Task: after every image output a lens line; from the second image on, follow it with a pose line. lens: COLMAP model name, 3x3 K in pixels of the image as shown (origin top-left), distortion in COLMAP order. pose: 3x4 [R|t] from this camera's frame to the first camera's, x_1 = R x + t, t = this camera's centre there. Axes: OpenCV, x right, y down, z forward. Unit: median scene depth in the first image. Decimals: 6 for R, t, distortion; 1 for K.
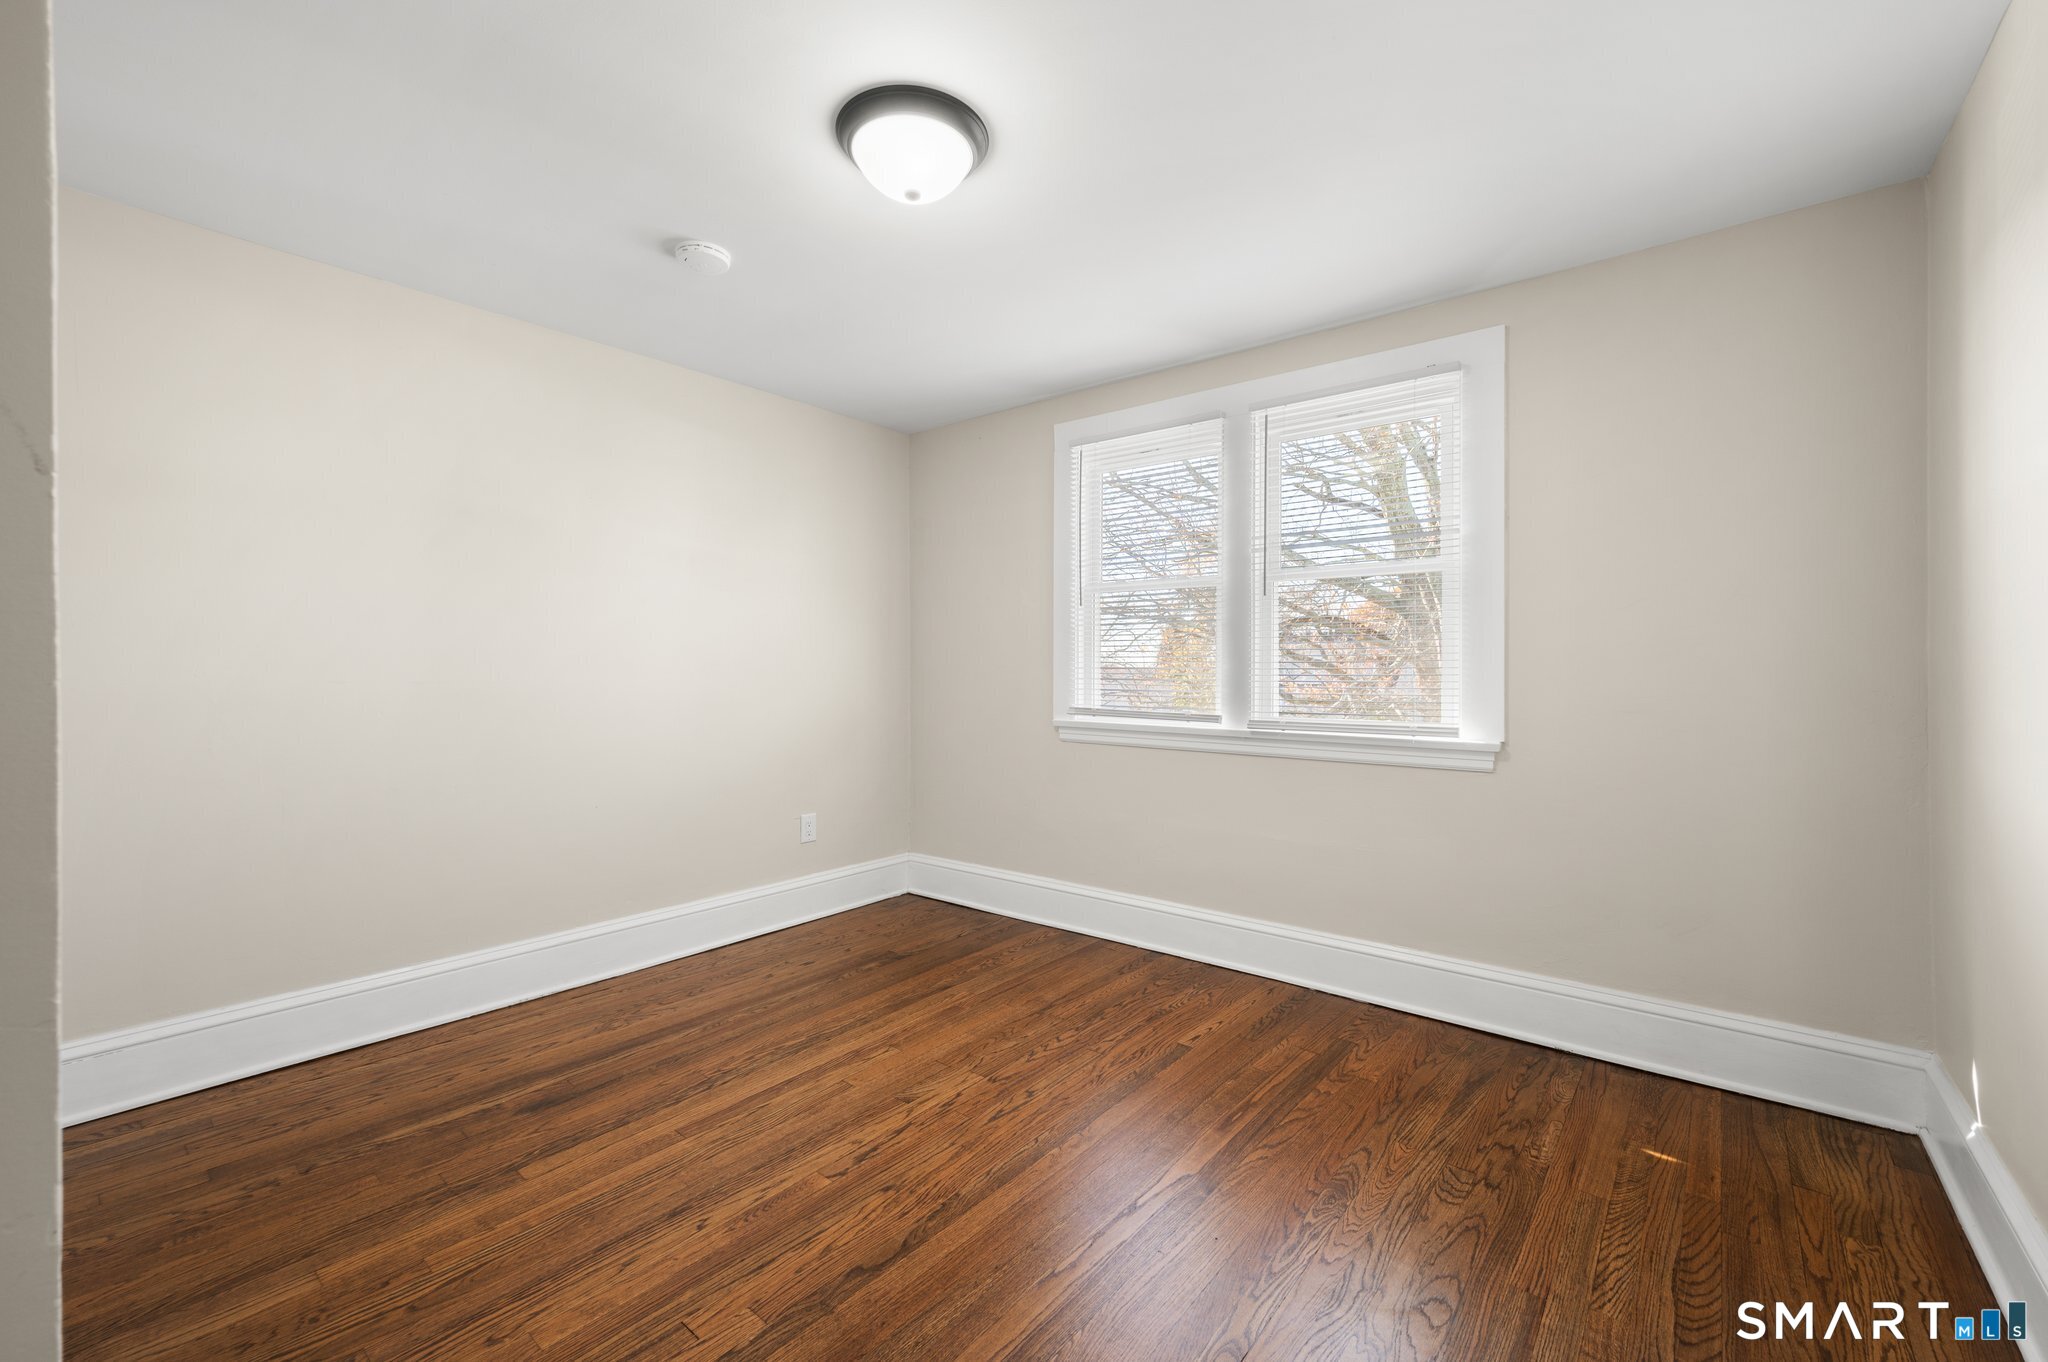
lens RADIAL K [[807.3, 0, 1030.2], [0, 807.3, 671.6], [0, 0, 1]] dist [-0.007578, -0.000075]
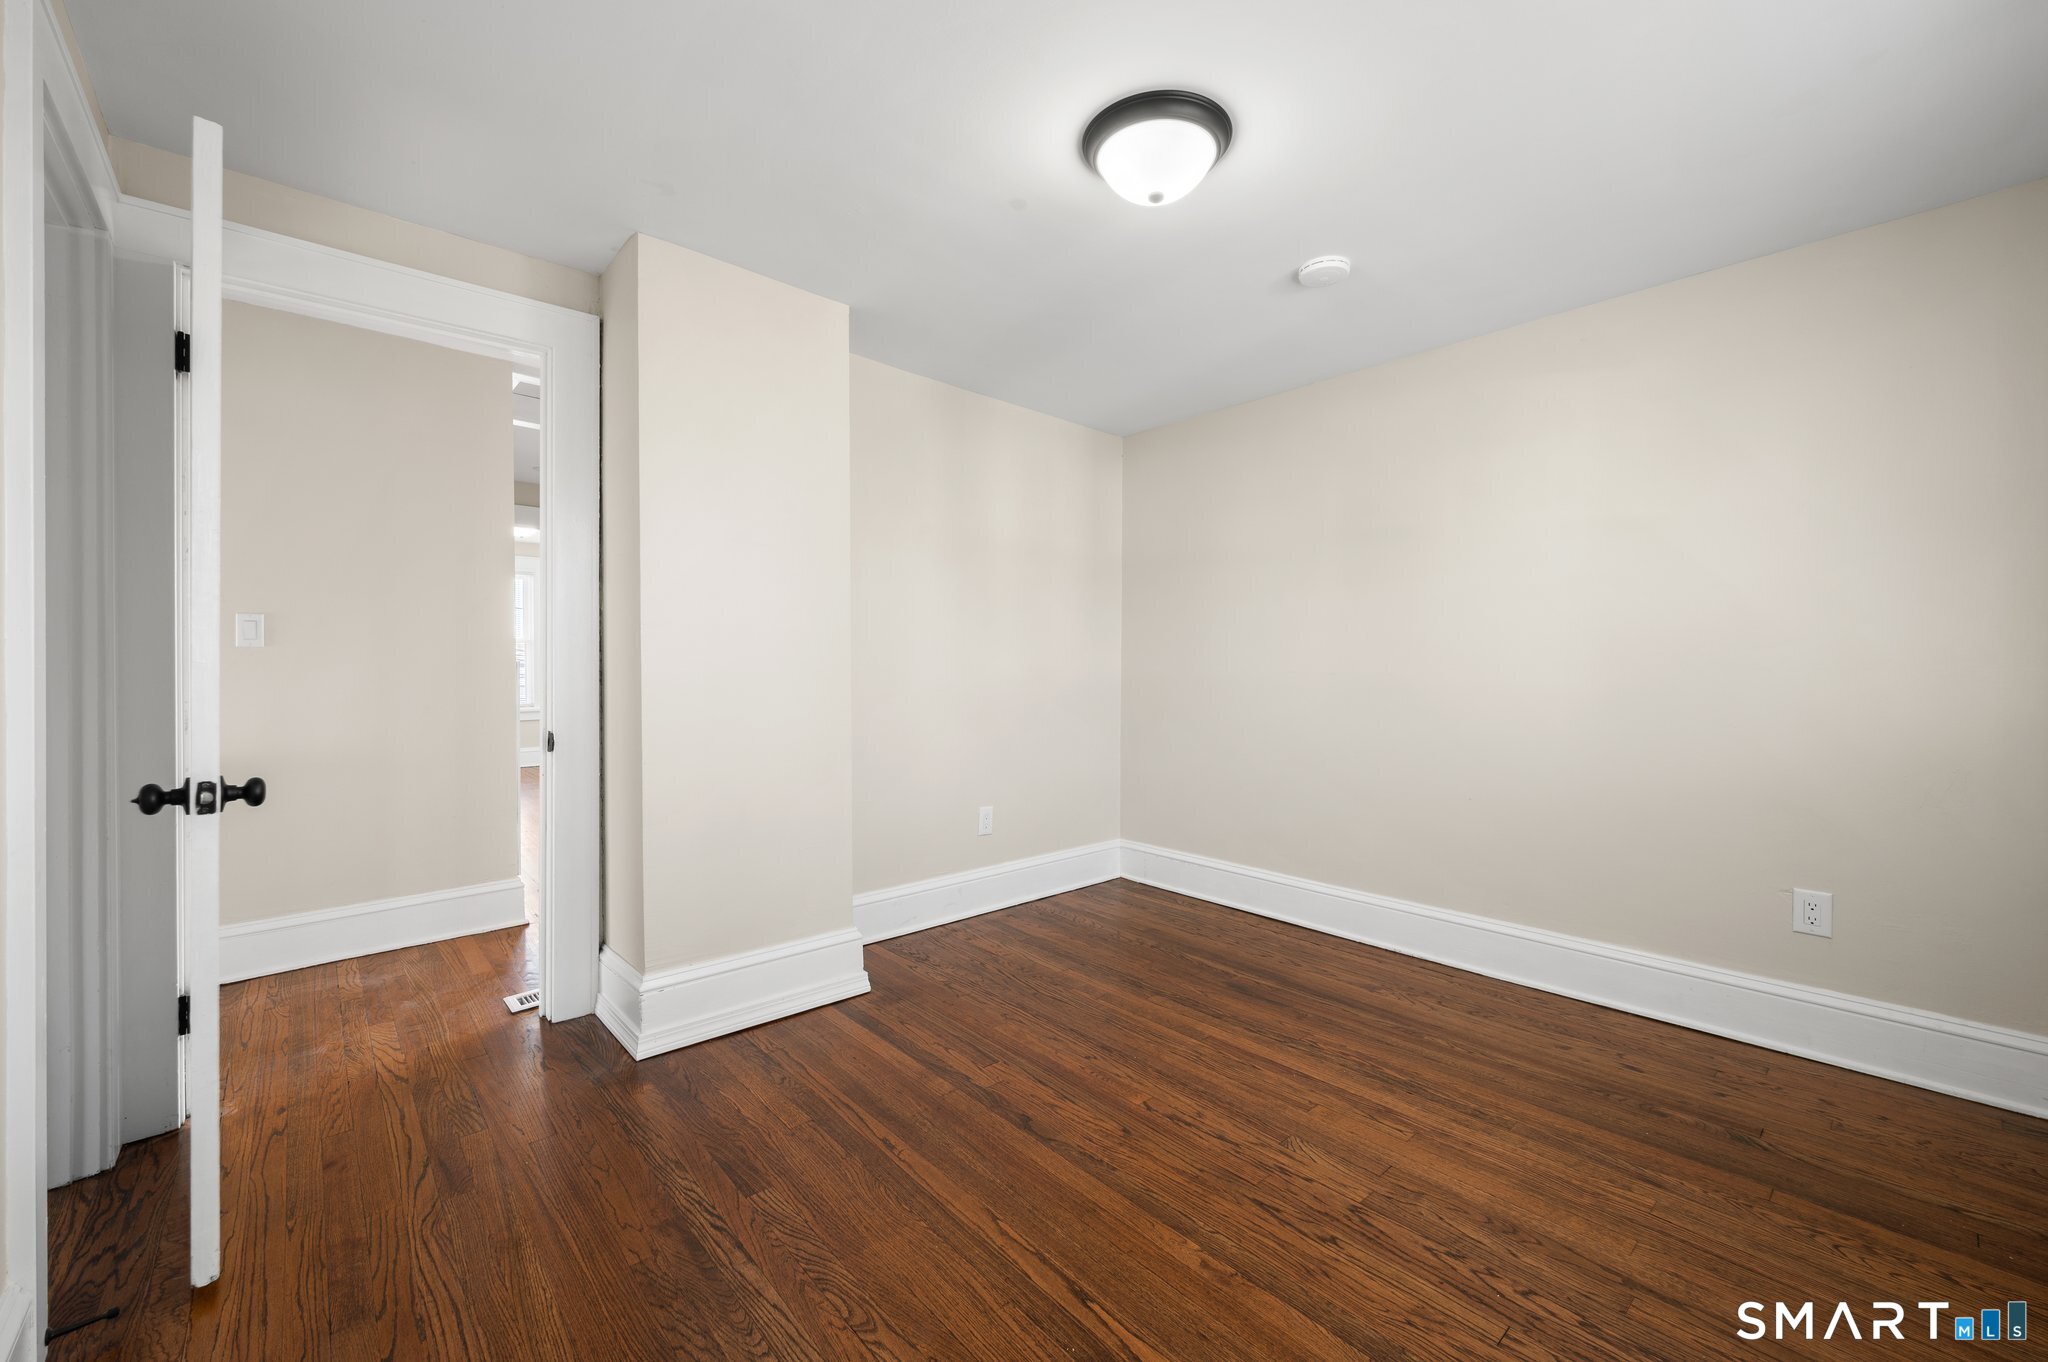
lens RADIAL K [[807.3, 0, 1042.4], [0, 807.3, 687.9], [0, 0, 1]] dist [-0.007578, -0.000075]
pose [[-0.131094, 0.029206, -0.990940, 0.665223], [-0.005573, 0.999528, 0.030196, -0.002910], [0.991354, 0.009481, -0.130870, 0.736912]]
